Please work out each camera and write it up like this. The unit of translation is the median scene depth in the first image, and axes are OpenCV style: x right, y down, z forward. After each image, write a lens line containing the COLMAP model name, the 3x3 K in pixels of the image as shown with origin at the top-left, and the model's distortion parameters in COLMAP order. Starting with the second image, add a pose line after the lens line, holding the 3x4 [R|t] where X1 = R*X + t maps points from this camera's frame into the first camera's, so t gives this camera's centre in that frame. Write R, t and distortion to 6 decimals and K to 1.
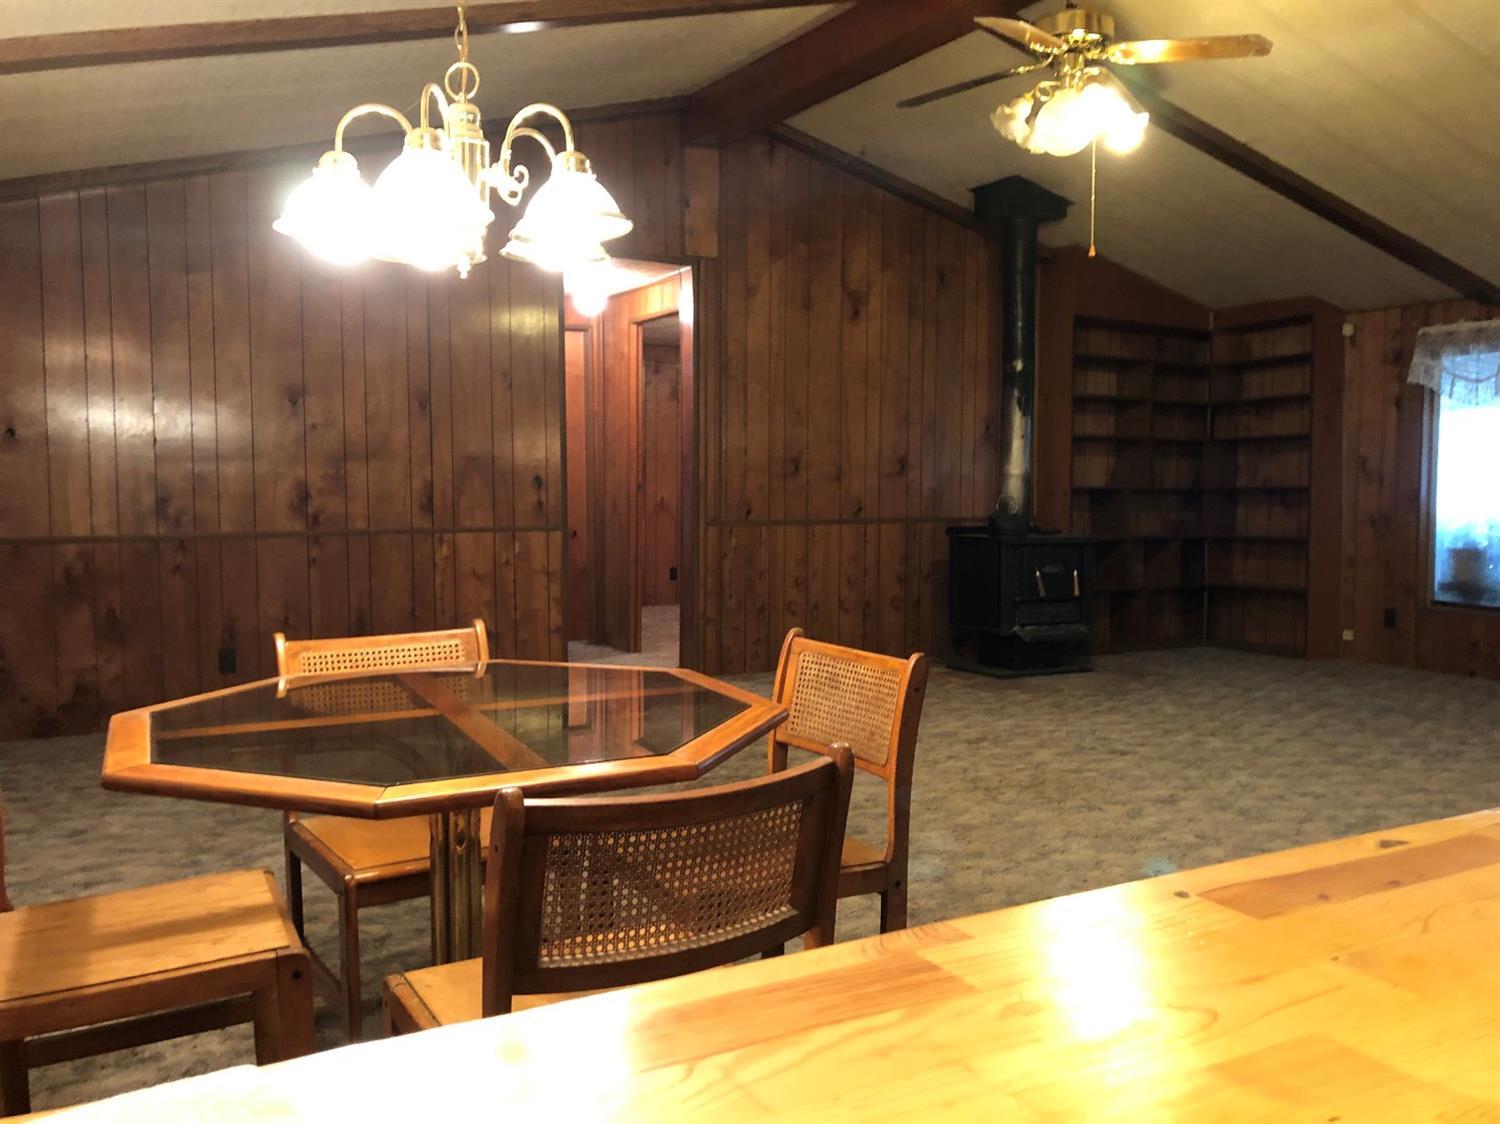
lens RADIAL K [[1219.2, 0, 746.7], [0, 1219.2, 548.6], [0, 0, 1]] dist [0.041110, -0.047107]
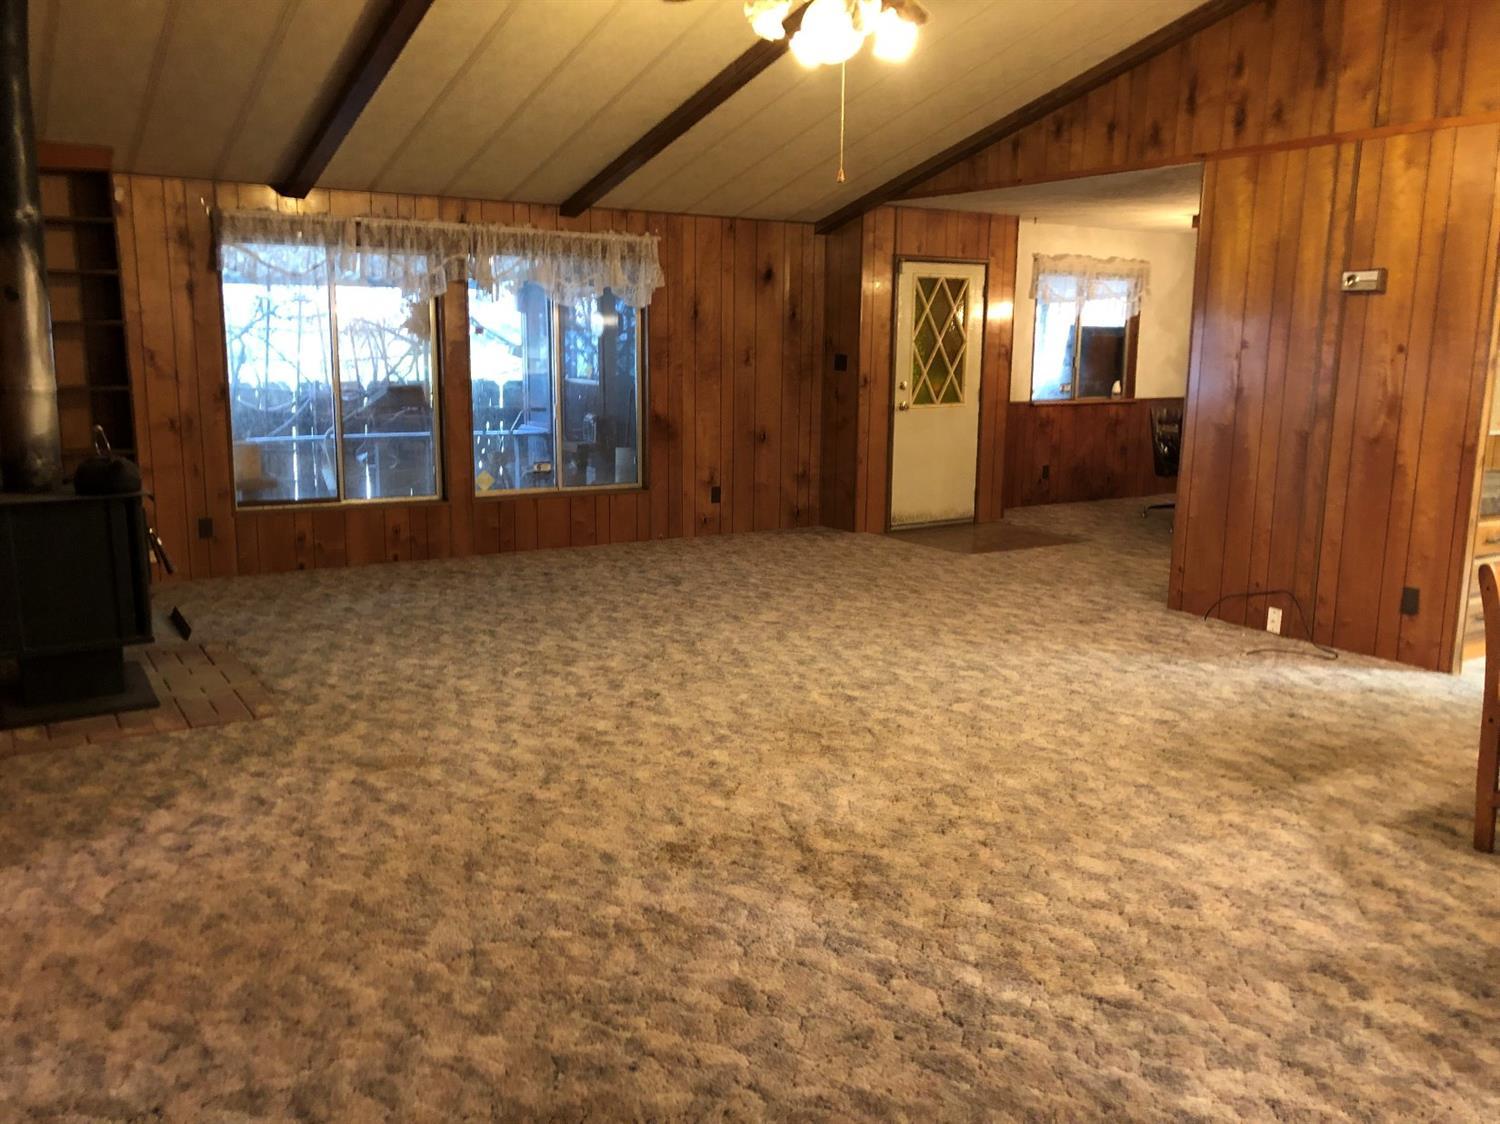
lens RADIAL K [[1219.2, 0, 745.9], [0, 1219.2, 559.8], [0, 0, 1]] dist [0.041110, -0.047107]
pose [[-0.061198, -0.183771, 0.981062, -0.423018], [0.045301, 0.981380, 0.186656, -0.076285], [-0.997097, 0.055866, -0.051734, 0.677468]]
